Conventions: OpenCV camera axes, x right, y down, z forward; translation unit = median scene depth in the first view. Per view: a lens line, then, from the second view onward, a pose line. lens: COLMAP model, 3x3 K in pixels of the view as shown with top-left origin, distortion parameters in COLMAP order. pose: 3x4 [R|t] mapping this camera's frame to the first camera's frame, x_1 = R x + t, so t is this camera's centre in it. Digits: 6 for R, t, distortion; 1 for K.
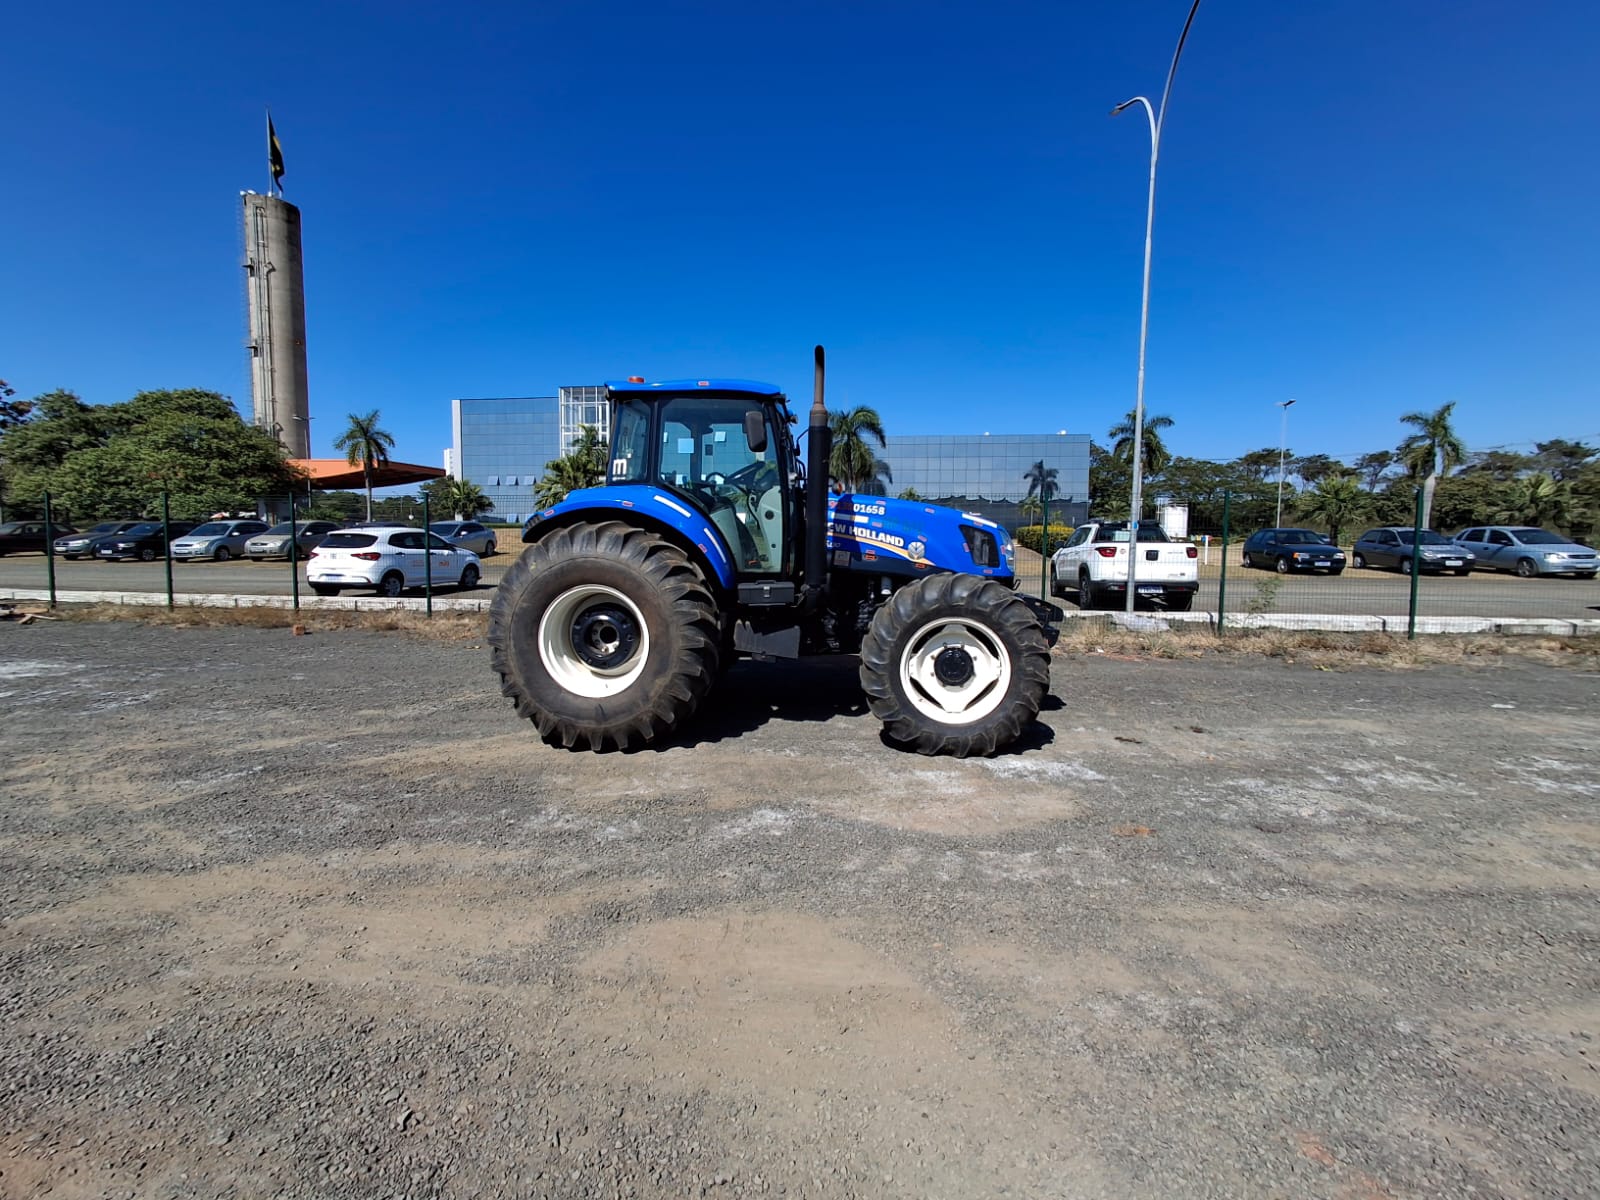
lens RADIAL K [[725.7, 0, 800.0], [0, 725.7, 595.5], [0, 0, 1]] dist [-0.003489, 0.005291]
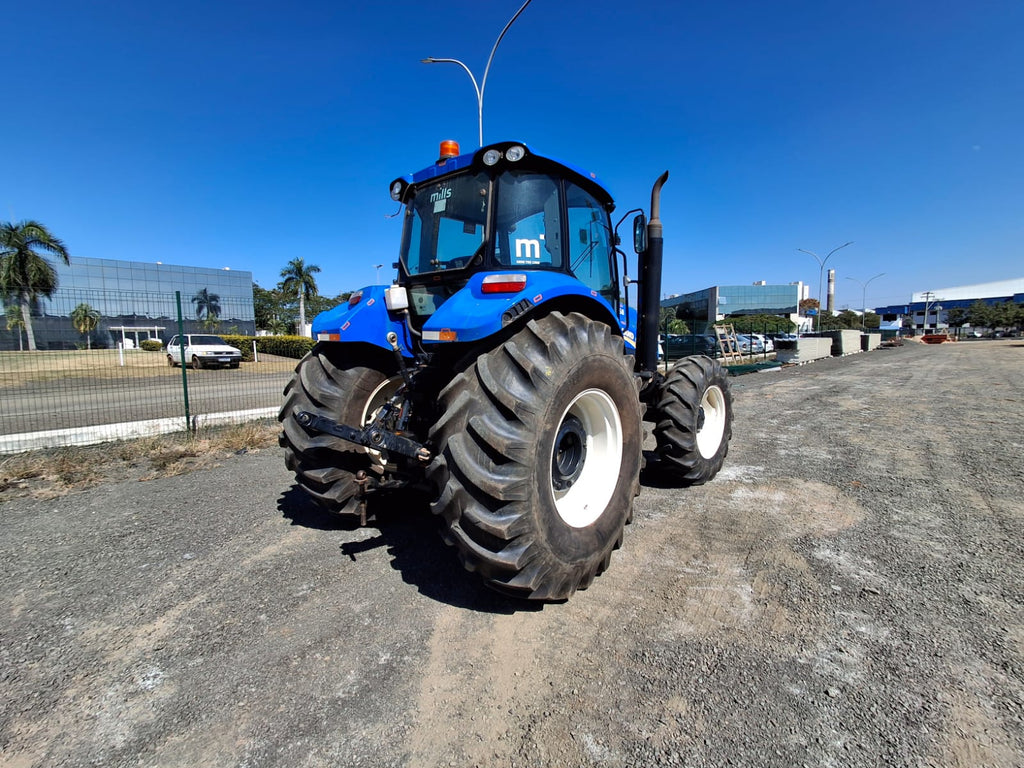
lens RADIAL K [[464.5, 0, 511.1], [0, 464.5, 378.1], [0, 0, 1]] dist [-0.000438, 0.006507]
pose [[0.584841, -0.082573, 0.806934, -0.188617], [0.088585, 0.995357, 0.037651, -0.013411], [-0.806296, 0.049463, 0.589440, 0.189359]]
